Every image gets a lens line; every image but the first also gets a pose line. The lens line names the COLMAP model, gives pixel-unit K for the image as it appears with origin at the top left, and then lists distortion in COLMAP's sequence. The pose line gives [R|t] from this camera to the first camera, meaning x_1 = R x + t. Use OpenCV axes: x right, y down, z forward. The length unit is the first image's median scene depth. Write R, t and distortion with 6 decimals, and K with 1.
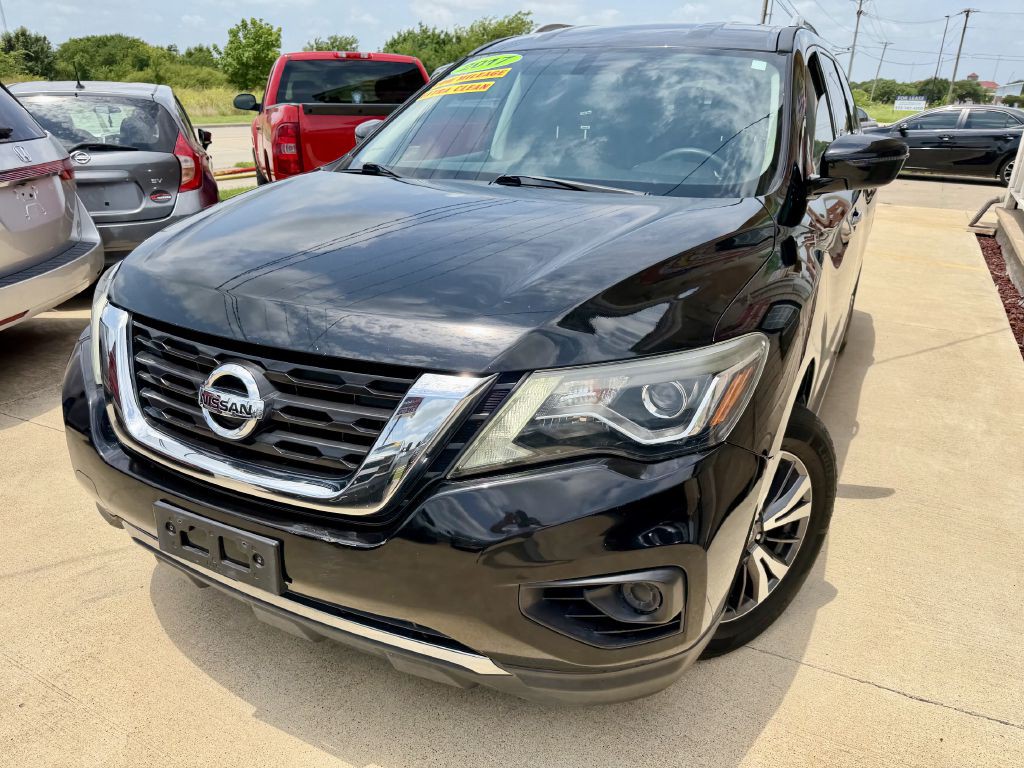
lens RADIAL K [[711.3, 0, 512.0], [0, 711.3, 384.0], [0, 0, 1]] dist [0.011819, -0.019179]
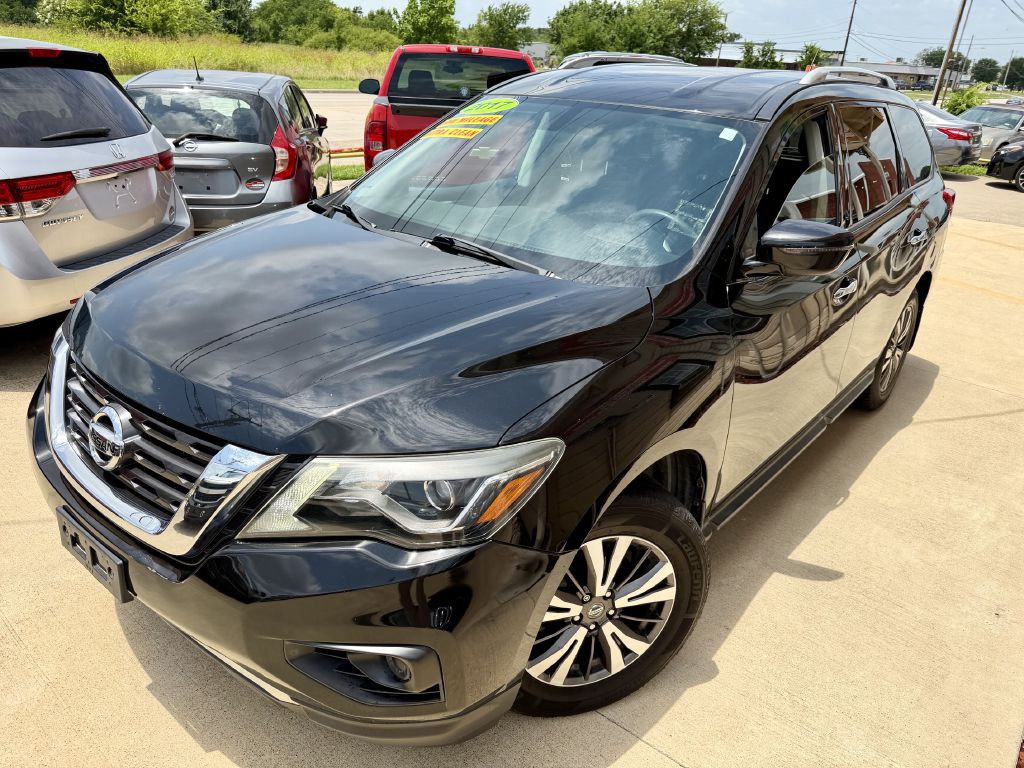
lens RADIAL K [[710.5, 0, 520.0], [0, 710.5, 380.4], [0, 0, 1]] dist [0.023598, -0.033610]
pose [[0.976702, 0.122102, -0.176477, 0.310245], [-0.116306, 0.992288, 0.042858, -0.130165], [0.180349, -0.021334, 0.983371, -0.032601]]
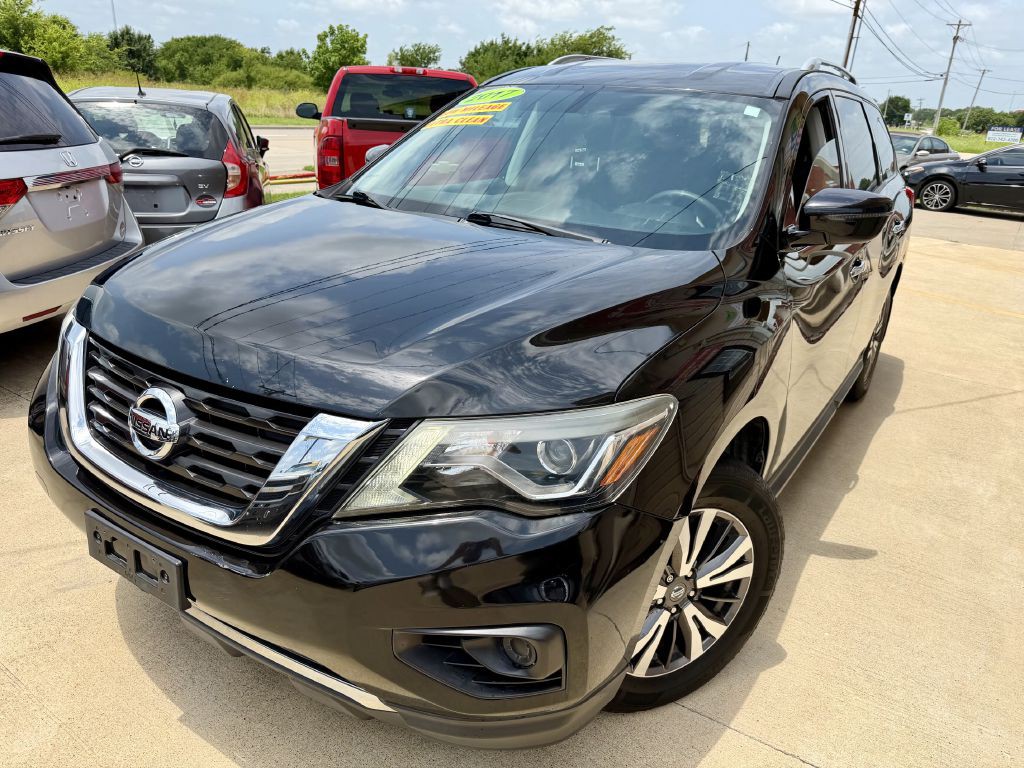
lens RADIAL K [[711.3, 0, 512.0], [0, 711.3, 384.0], [0, 0, 1]] dist [0.011819, -0.019179]
pose [[0.993824, 0.072646, -0.083887, 0.139019], [-0.073756, 0.997224, -0.010208, -0.039817], [0.082912, 0.016332, 0.996423, -0.005115]]
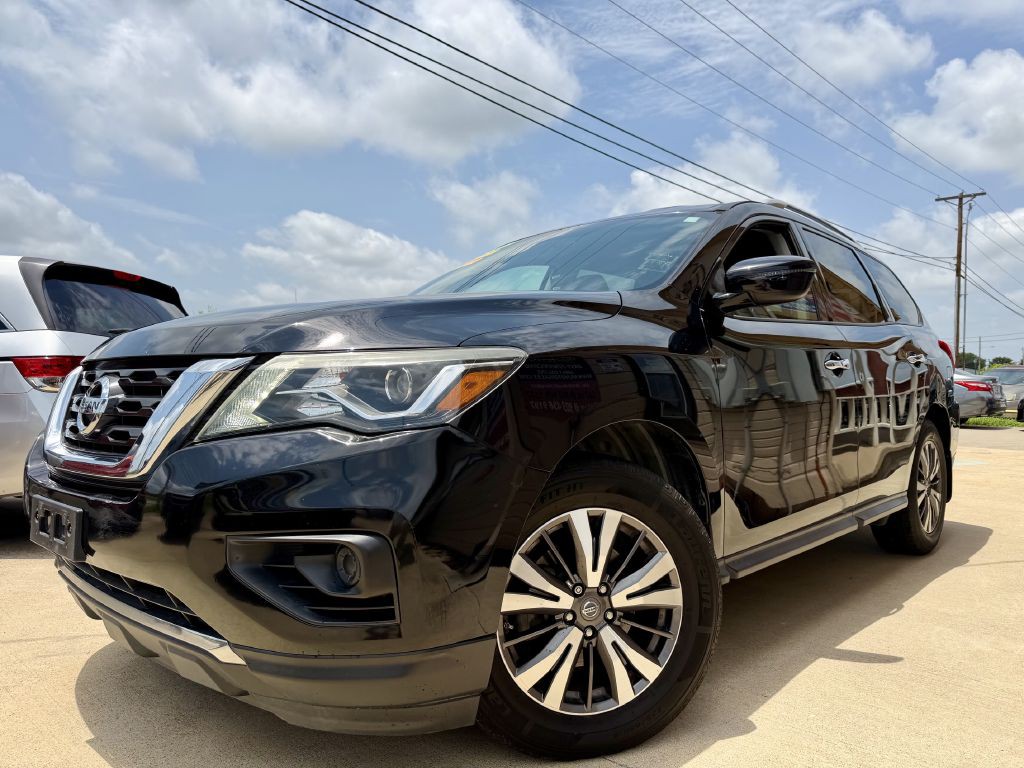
lens RADIAL K [[709.4, 0, 523.2], [0, 709.4, 385.8], [0, 0, 1]] dist [0.057095, -0.076271]
pose [[0.965391, -0.014689, -0.260392, 0.417893], [-0.084205, 0.927389, -0.364500, 0.246292], [0.246839, 0.373811, 0.894056, 0.036458]]
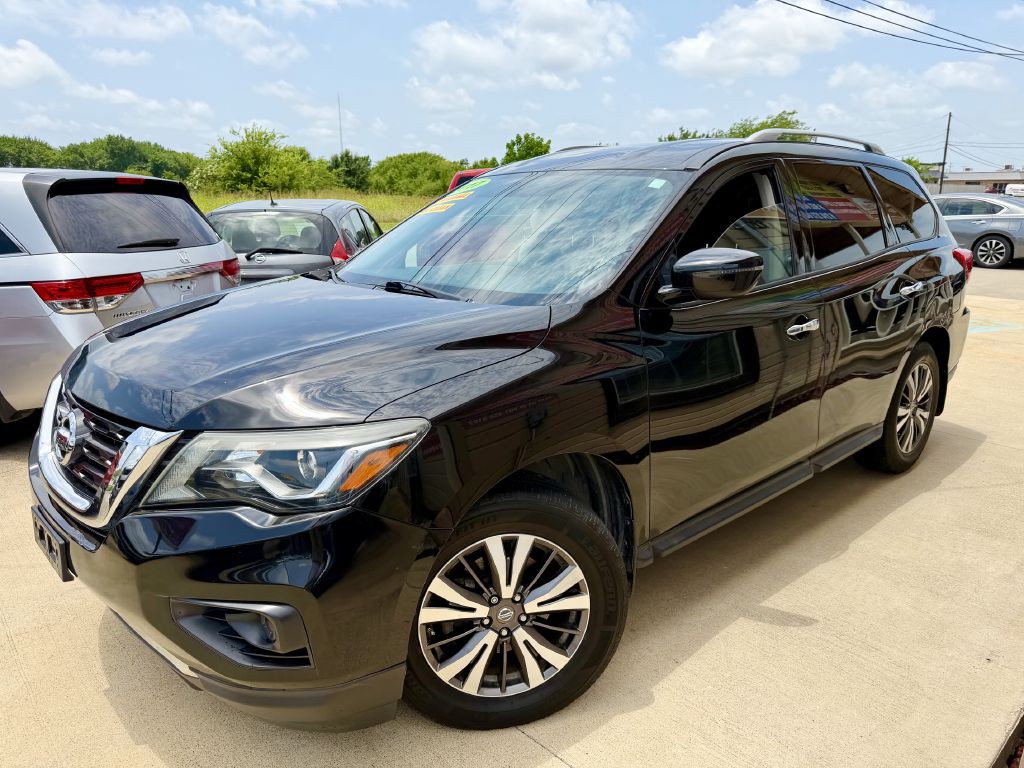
lens RADIAL K [[709.4, 0, 523.2], [0, 709.4, 385.8], [0, 0, 1]] dist [0.057095, -0.076271]
pose [[0.941997, 0.061745, -0.329894, 0.583619], [-0.102228, 0.989011, -0.106798, -0.011678], [0.319675, 0.134327, 0.937958, -0.031888]]
